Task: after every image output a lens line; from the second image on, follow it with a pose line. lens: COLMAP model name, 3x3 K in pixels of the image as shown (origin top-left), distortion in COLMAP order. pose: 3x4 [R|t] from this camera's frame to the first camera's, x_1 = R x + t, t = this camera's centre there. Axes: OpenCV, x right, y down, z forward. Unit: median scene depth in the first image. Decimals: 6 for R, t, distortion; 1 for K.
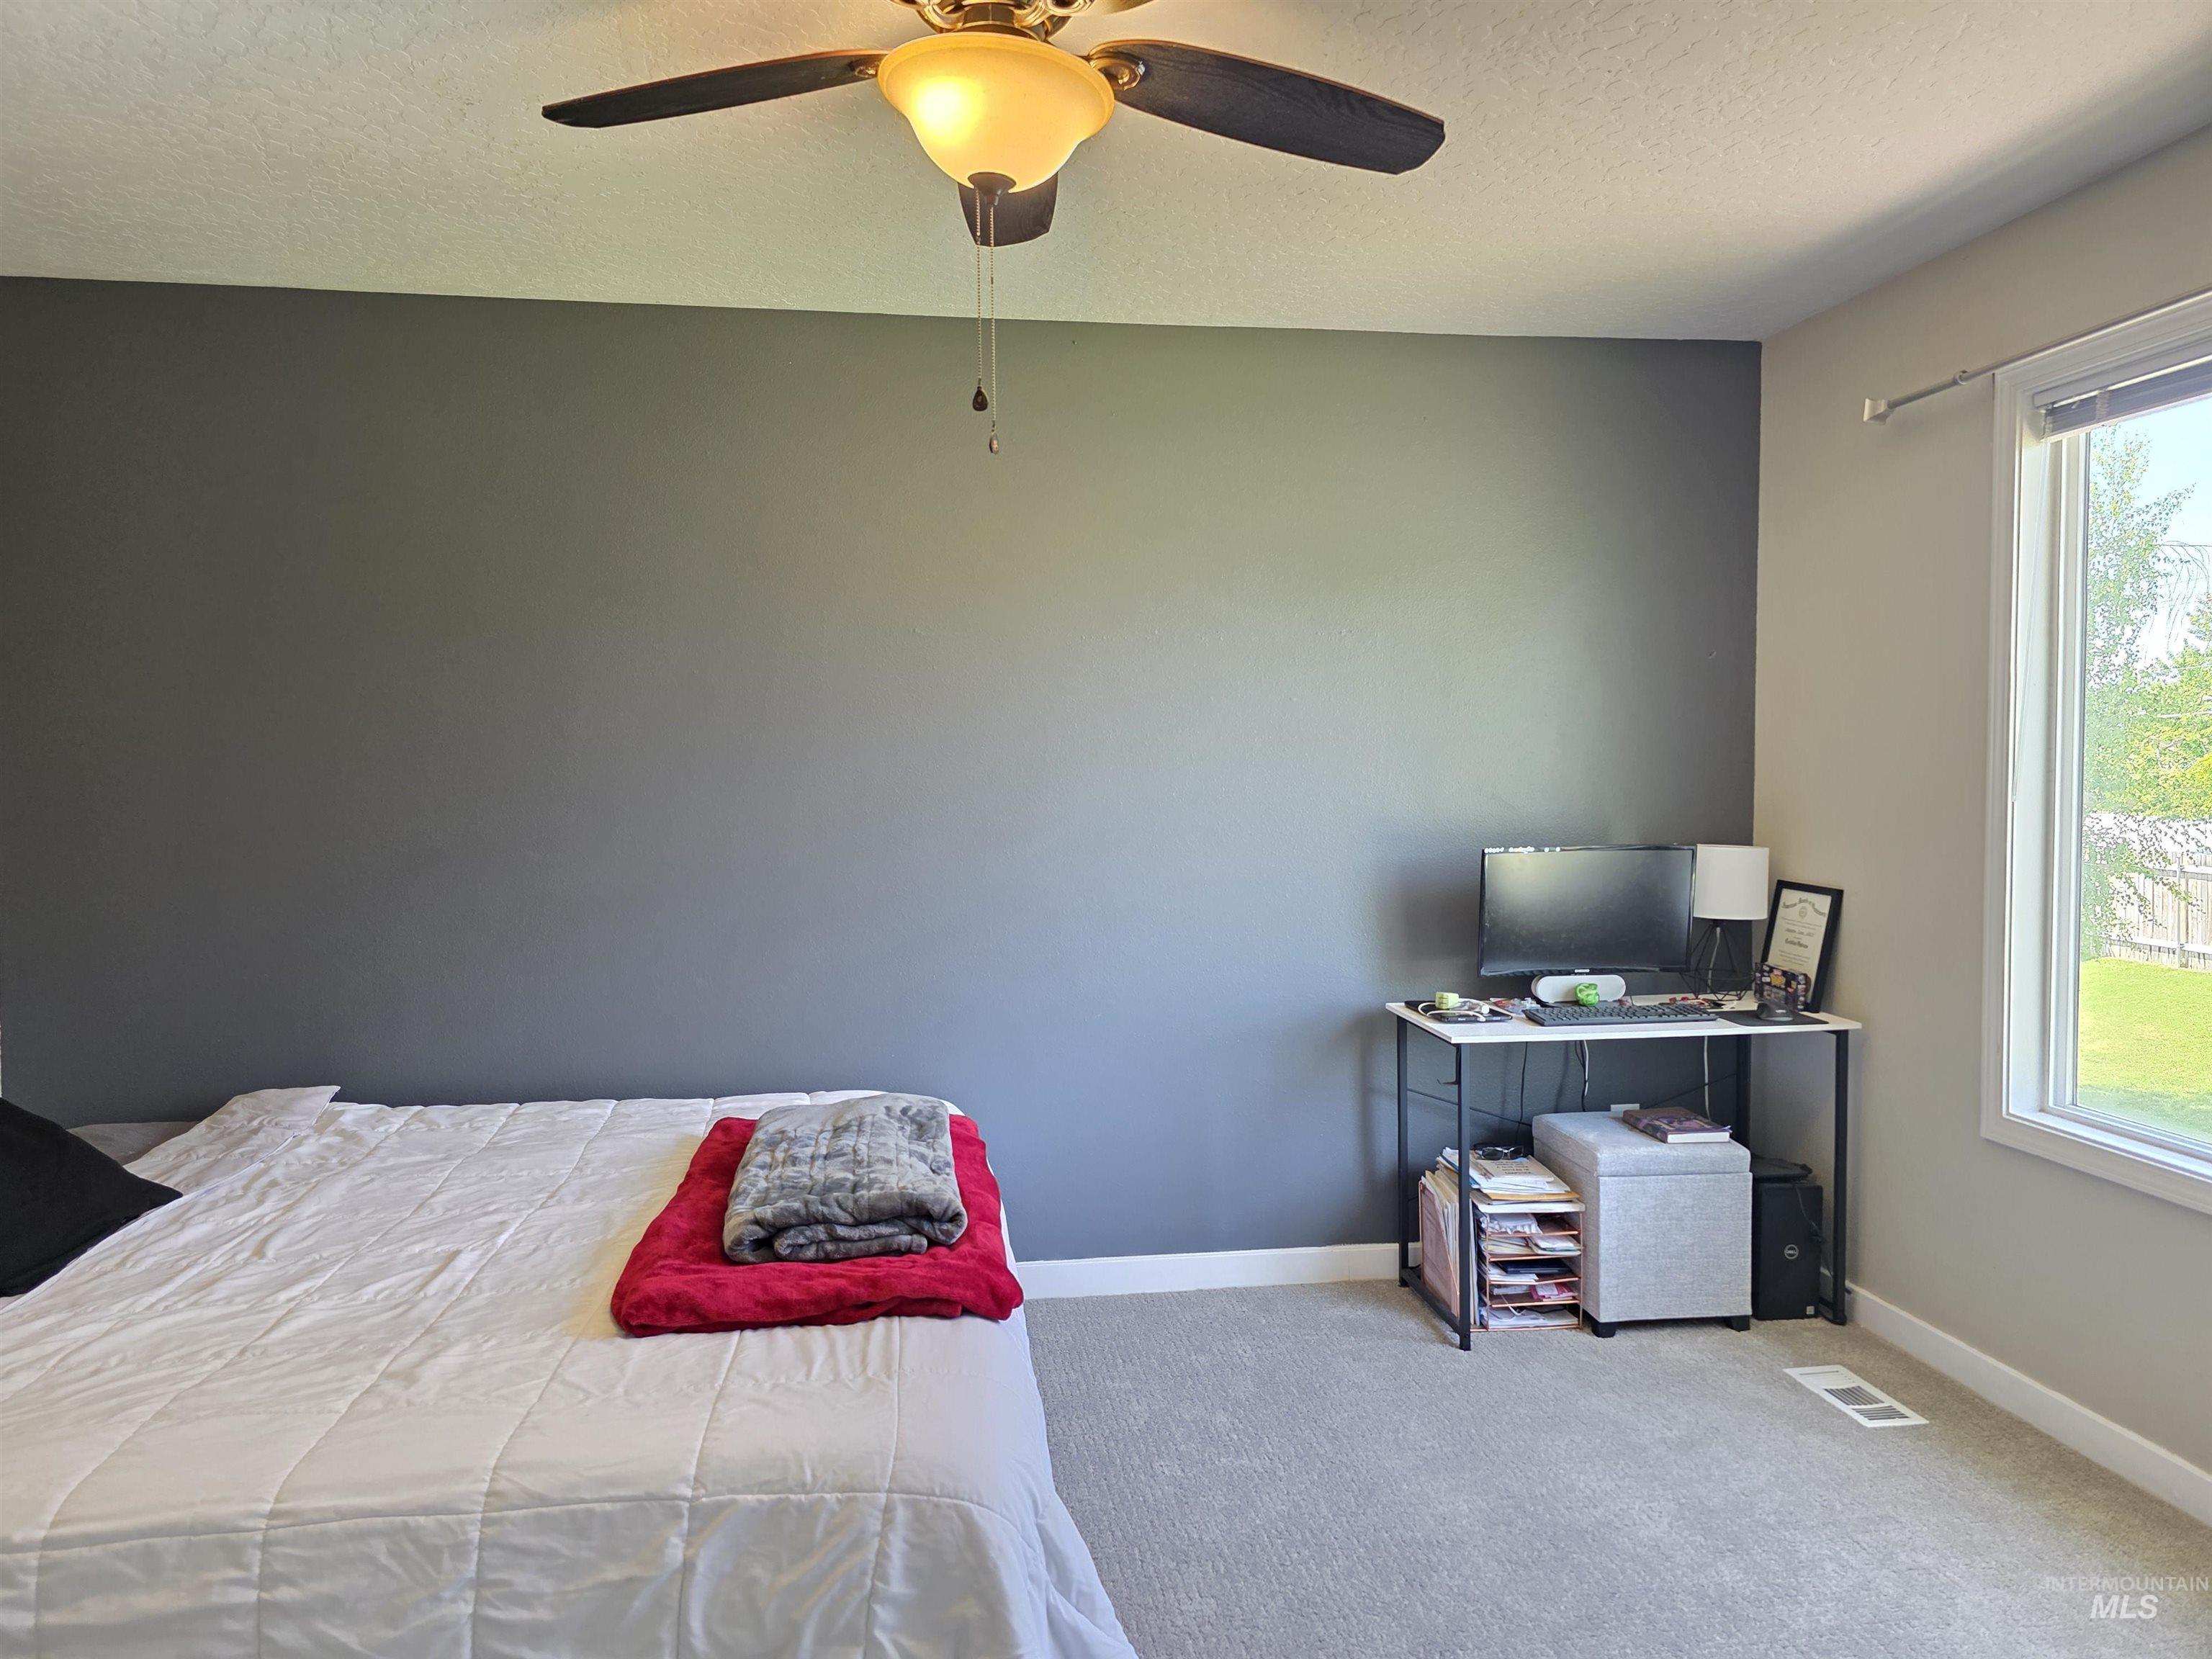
lens RADIAL K [[1484.7, 0, 1104.5], [0, 1484.7, 828.3], [0, 0, 1]] dist [0.052498, -0.044867]
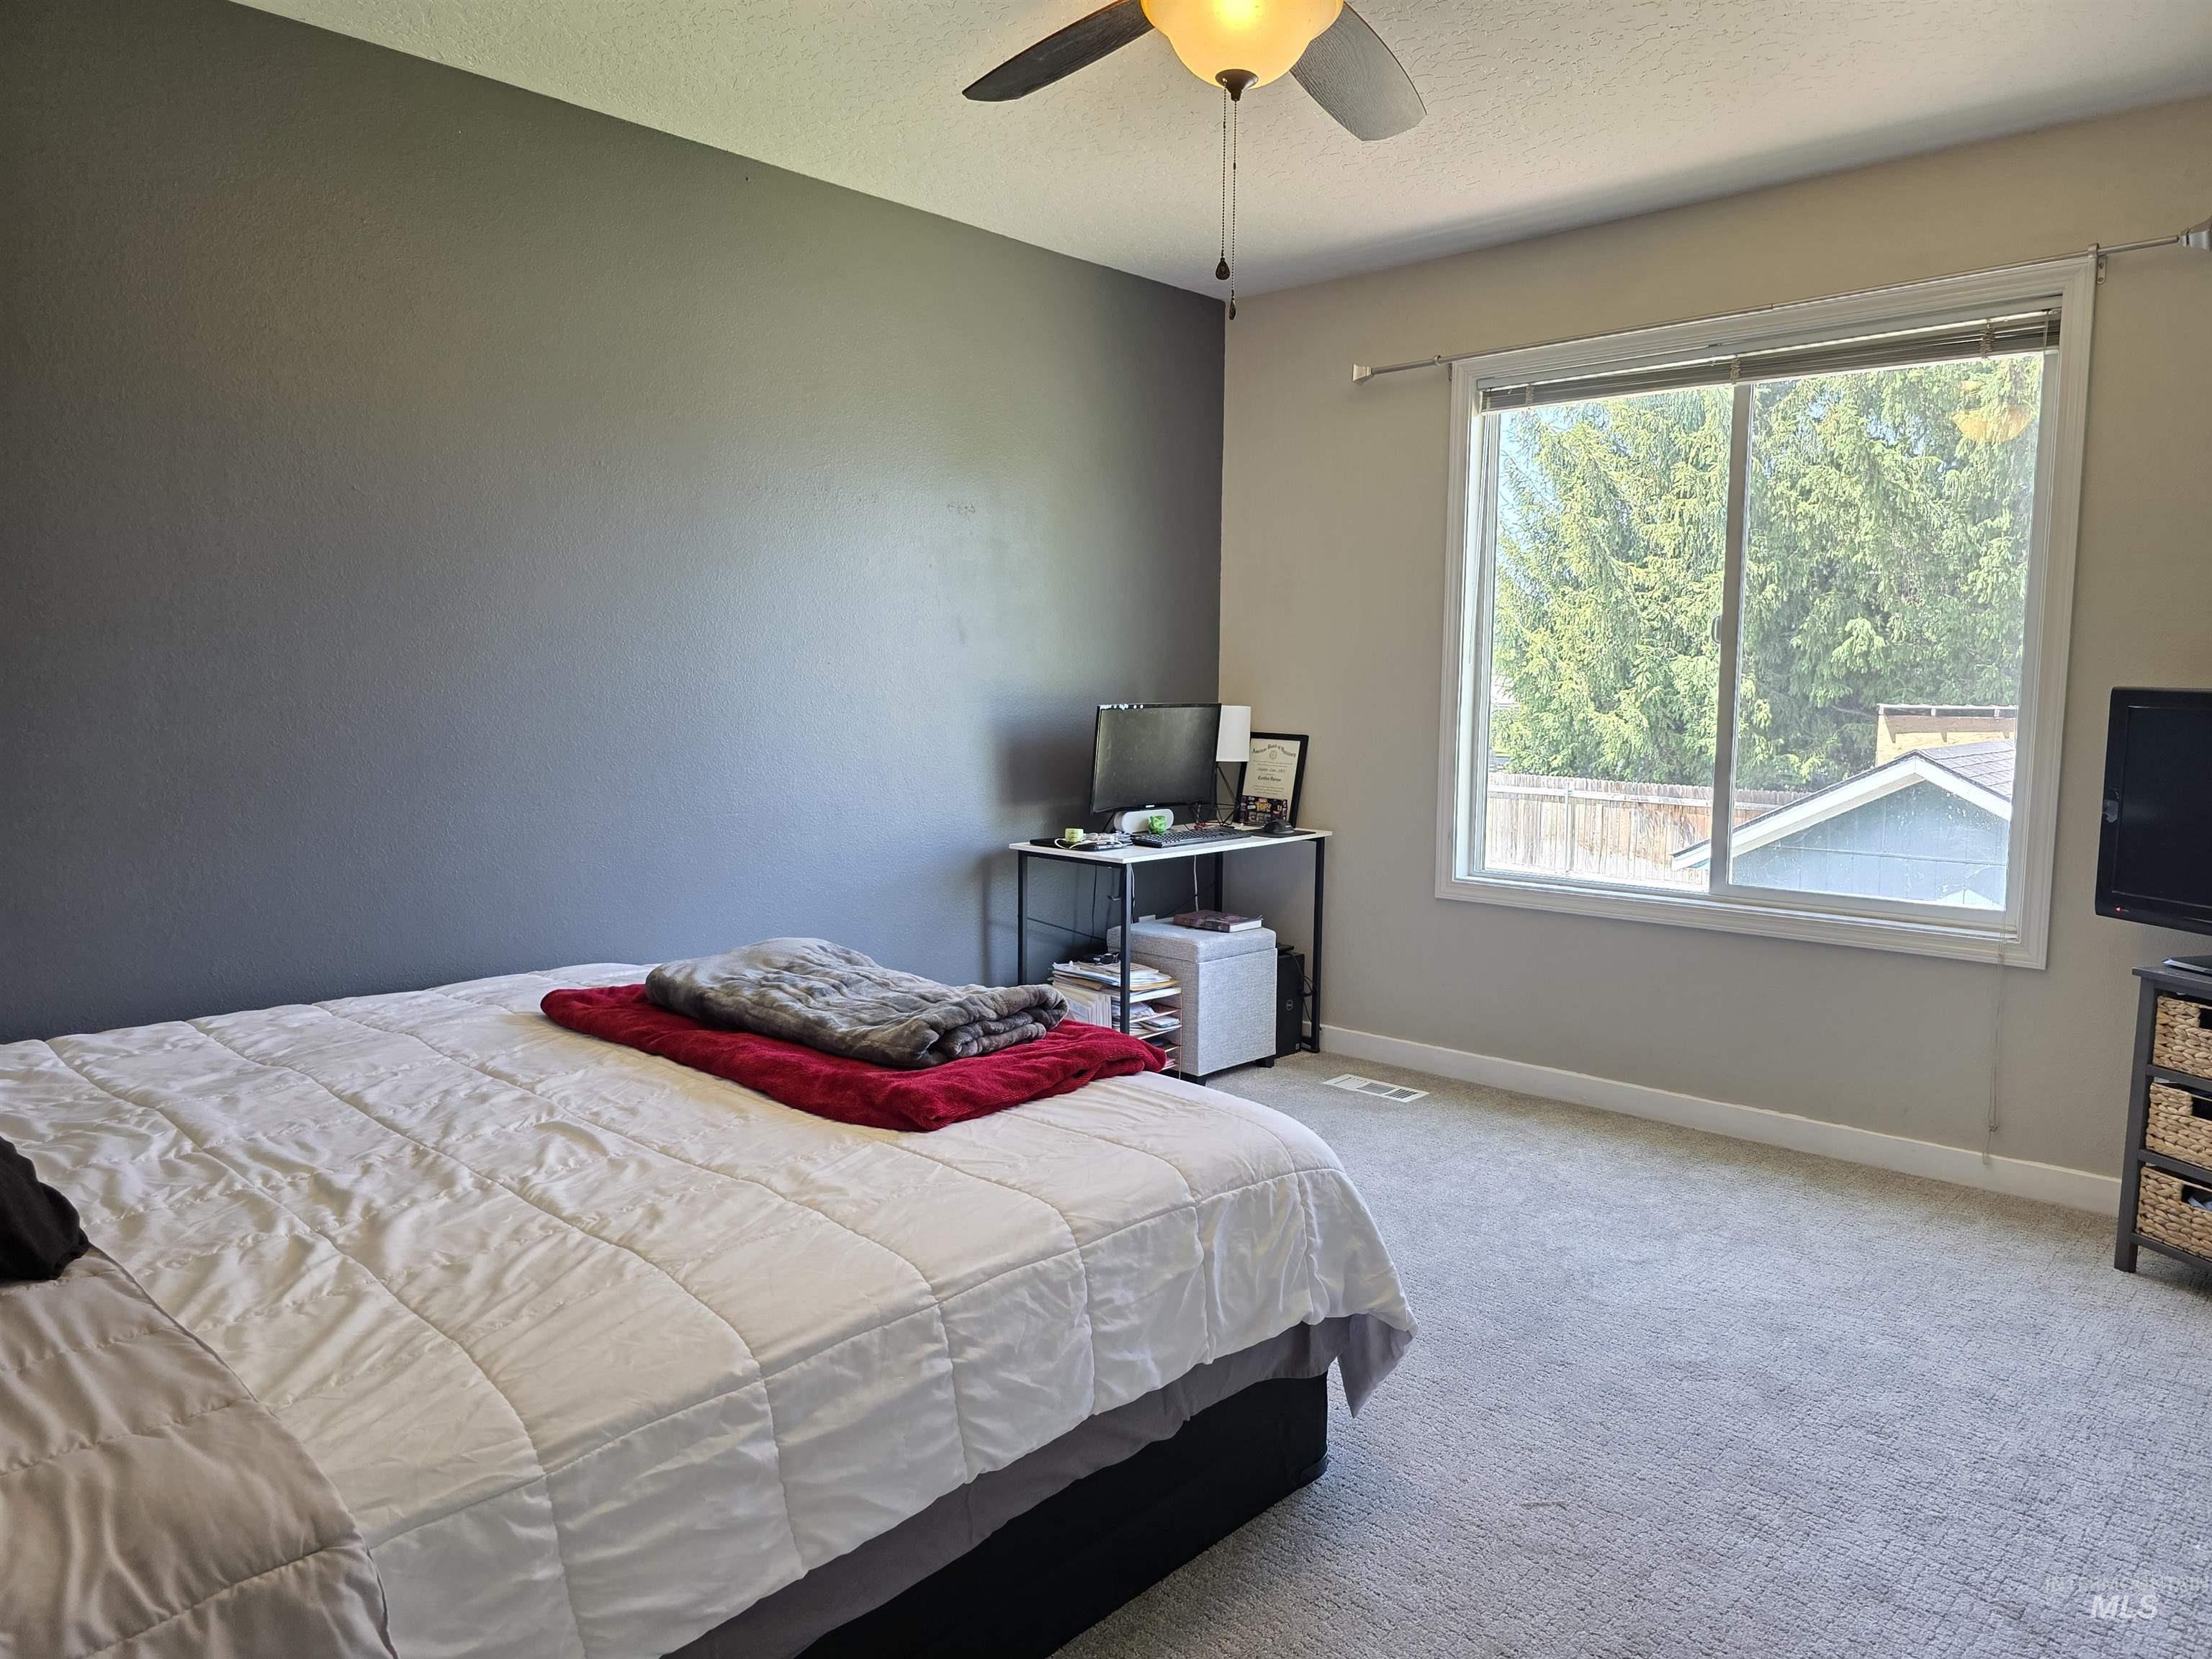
lens RADIAL K [[1484.7, 0, 1115.4], [0, 1484.7, 837.5], [0, 0, 1]] dist [0.052498, -0.044867]
pose [[0.779447, -0.055724, 0.623985, -0.656254], [0.015975, 0.997480, 0.069124, 0.051475], [-0.626264, -0.043910, 0.778373, 0.094654]]
